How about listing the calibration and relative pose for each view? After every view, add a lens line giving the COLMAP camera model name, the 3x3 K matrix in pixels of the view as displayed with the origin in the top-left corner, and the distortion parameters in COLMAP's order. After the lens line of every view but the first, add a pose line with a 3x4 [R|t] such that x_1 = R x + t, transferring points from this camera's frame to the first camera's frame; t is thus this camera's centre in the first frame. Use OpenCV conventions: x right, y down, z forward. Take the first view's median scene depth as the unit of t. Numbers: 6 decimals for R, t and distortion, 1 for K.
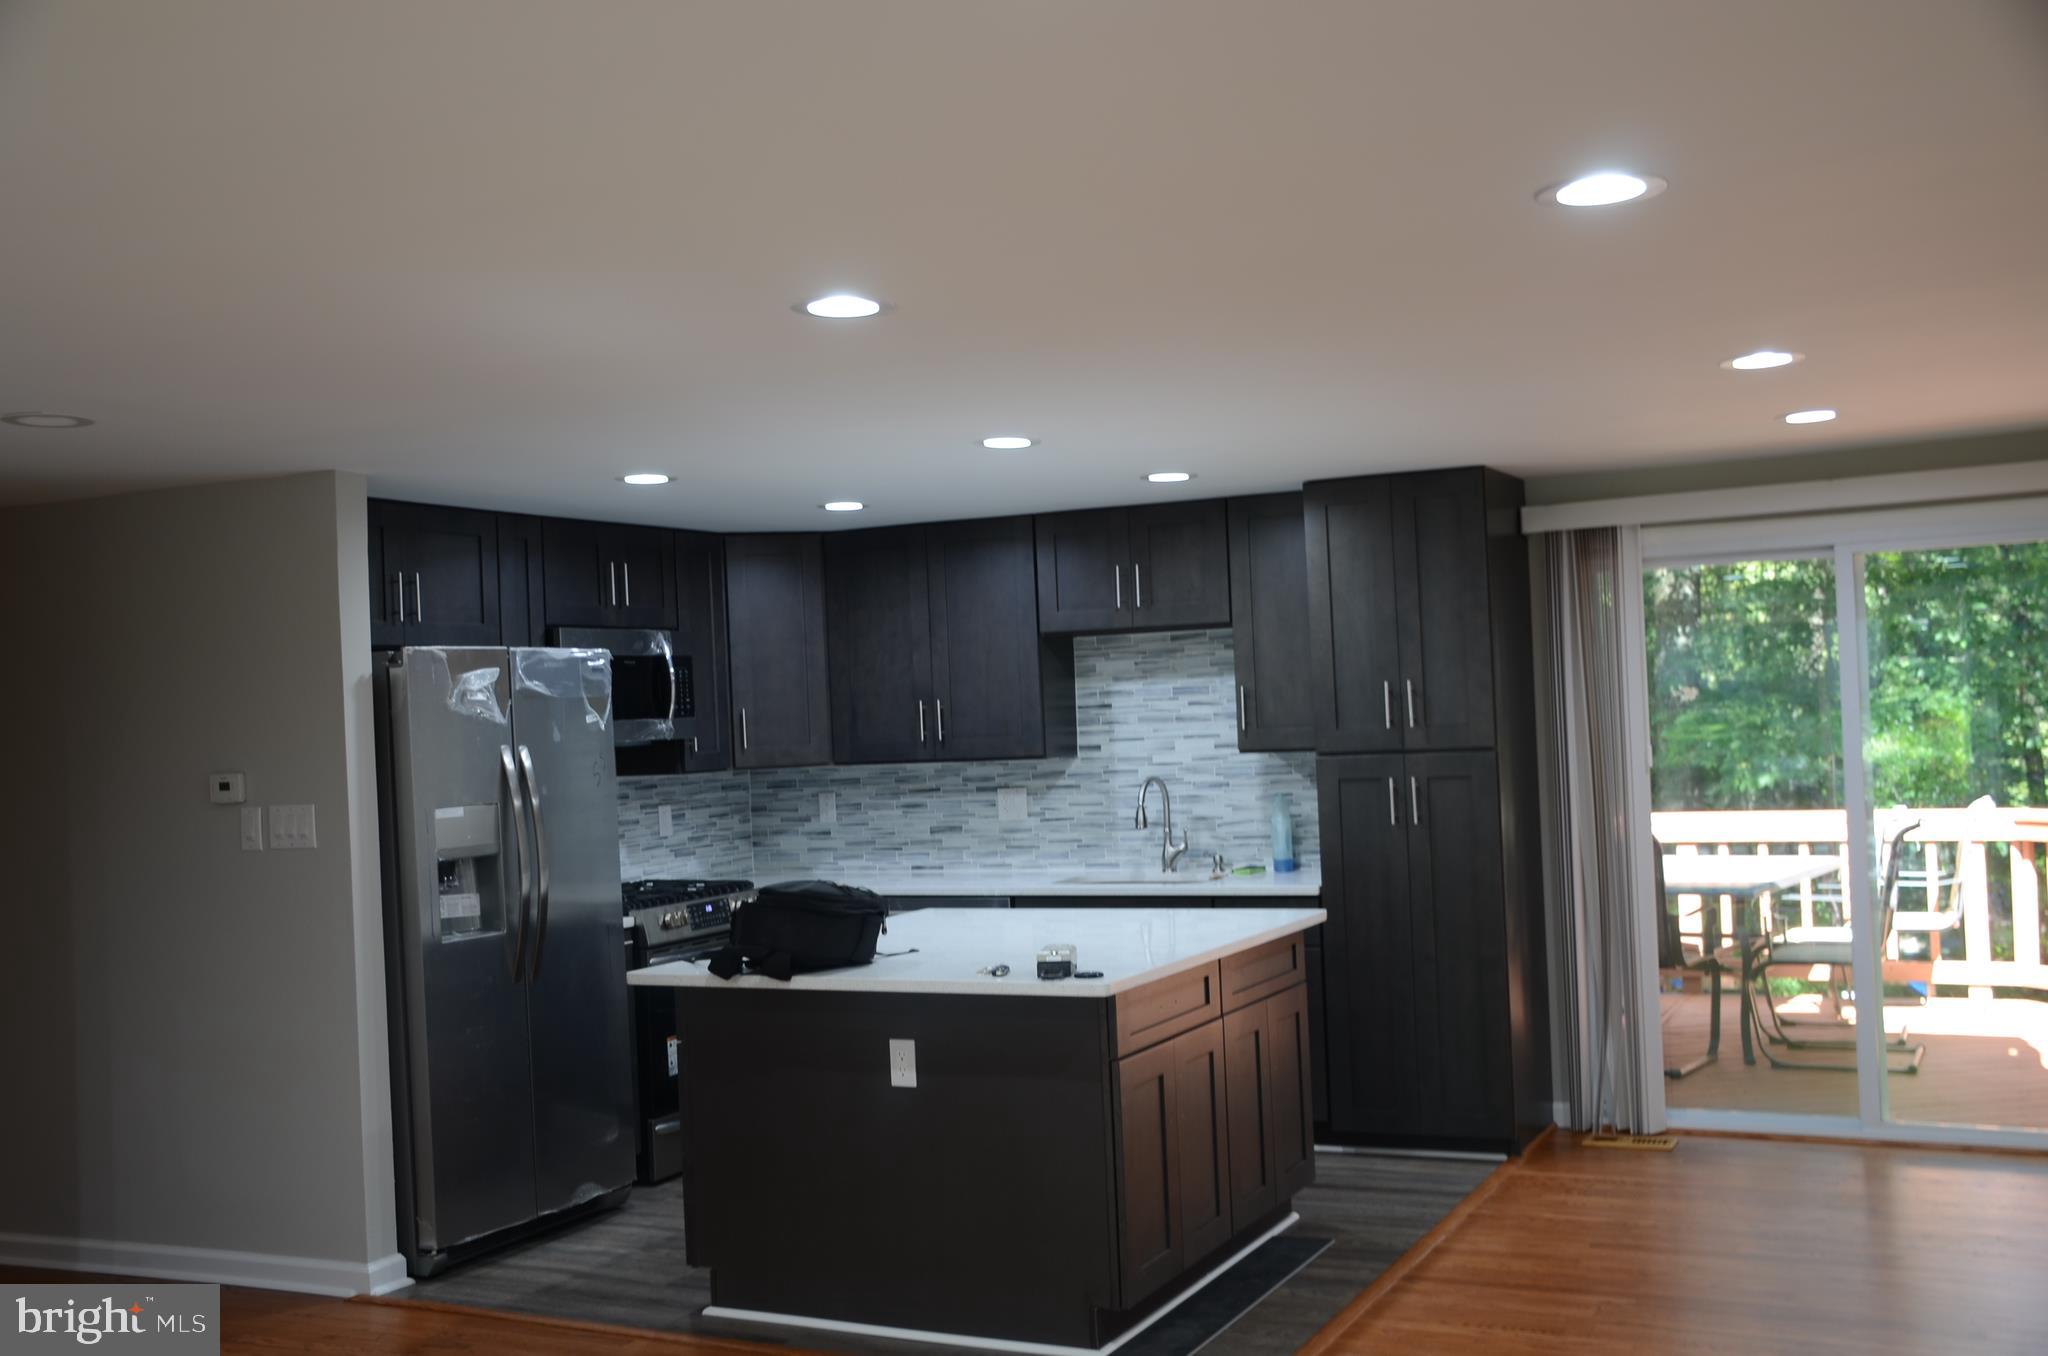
lens RADIAL K [[2049.5, 0, 1020.8], [0, 2049.5, 674.8], [0, 0, 1]] dist [-0.098135, 0.000000]
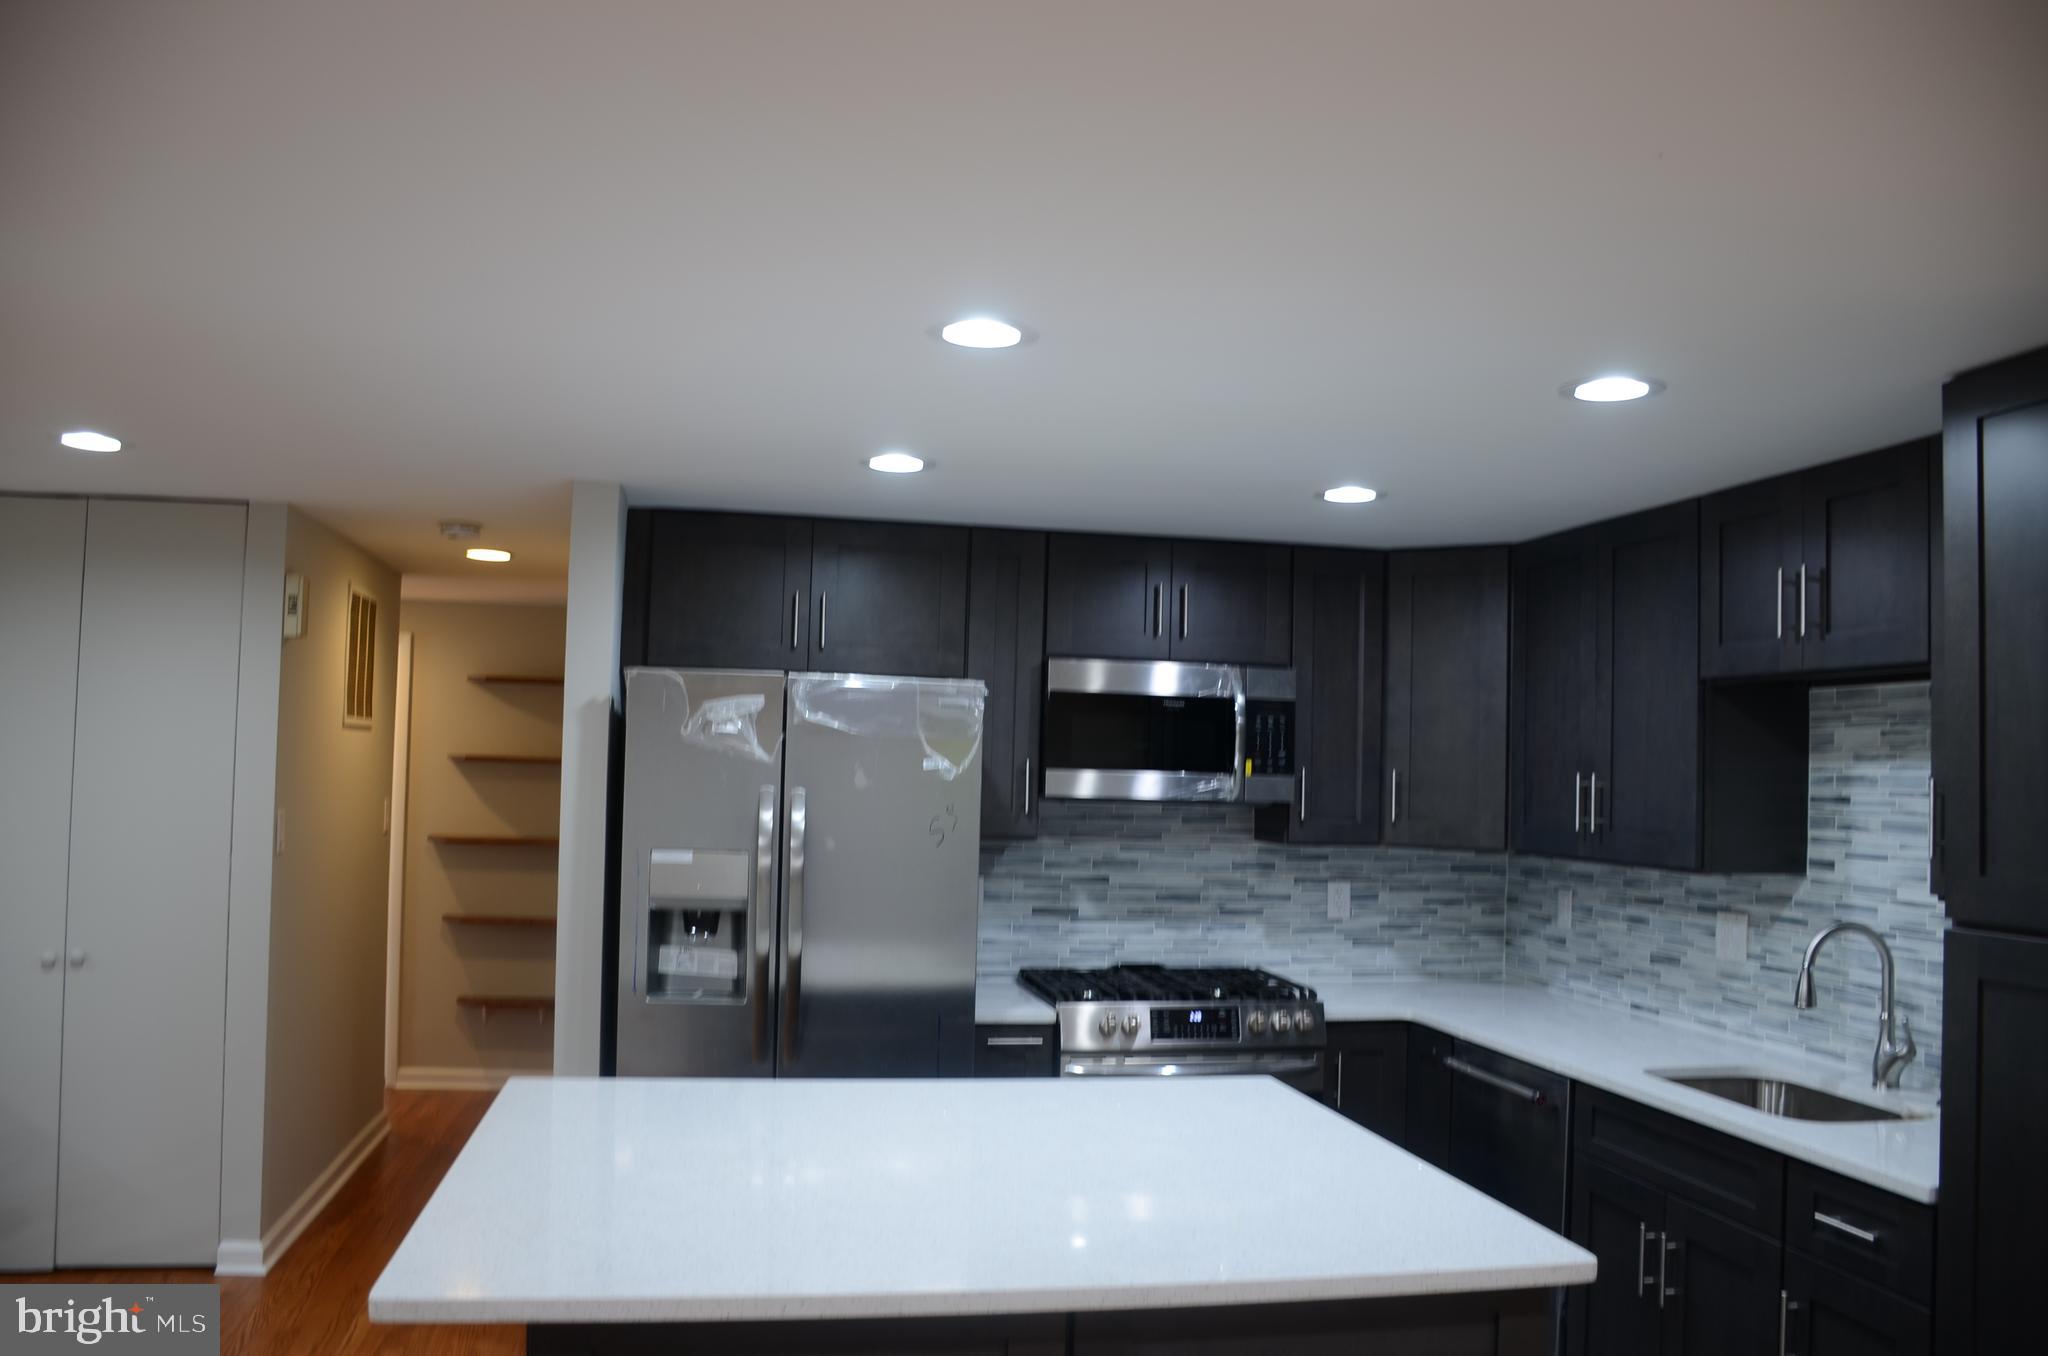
lens RADIAL K [[1582.2, 0, 1069.0], [0, 1582.2, 689.0], [0, 0, 1]] dist [-0.096857, 0.012223]
pose [[0.606771, 0.018970, -0.794651, 0.269741], [-0.040961, 0.999133, -0.007425, -0.005302], [0.793821, 0.037055, 0.607022, 0.522704]]
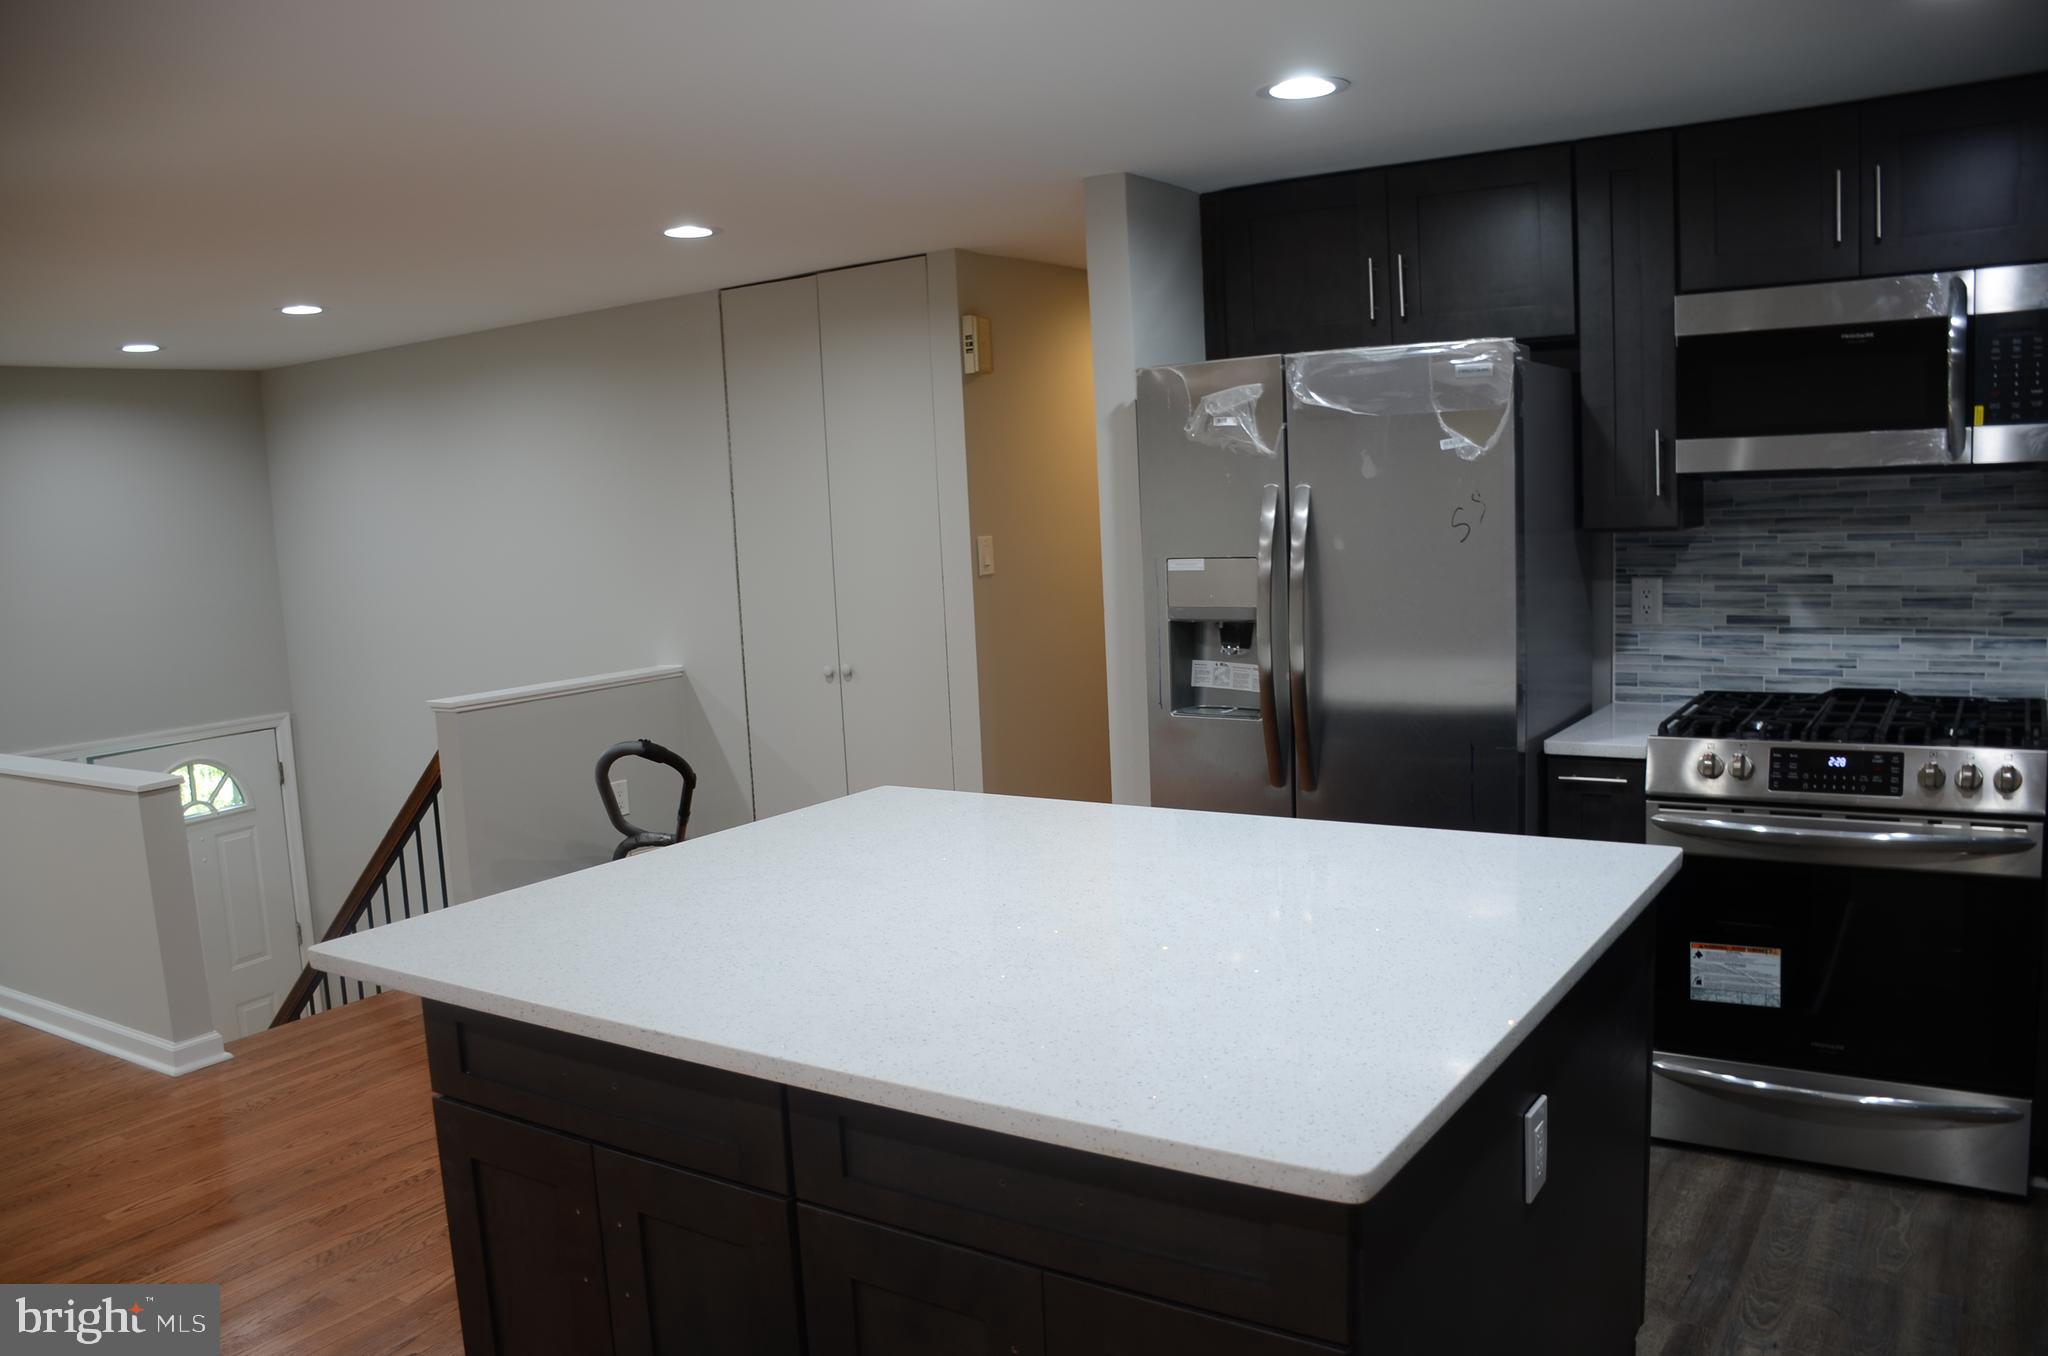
lens RADIAL K [[1582.2, 0, 1025.9], [0, 1582.2, 675.0], [0, 0, 1]] dist [-0.096857, 0.012223]
pose [[-0.110059, 0.160347, -0.980906, 0.271239], [0.066220, 0.985891, 0.153732, 0.006146], [0.991717, -0.048036, -0.119124, 0.735848]]
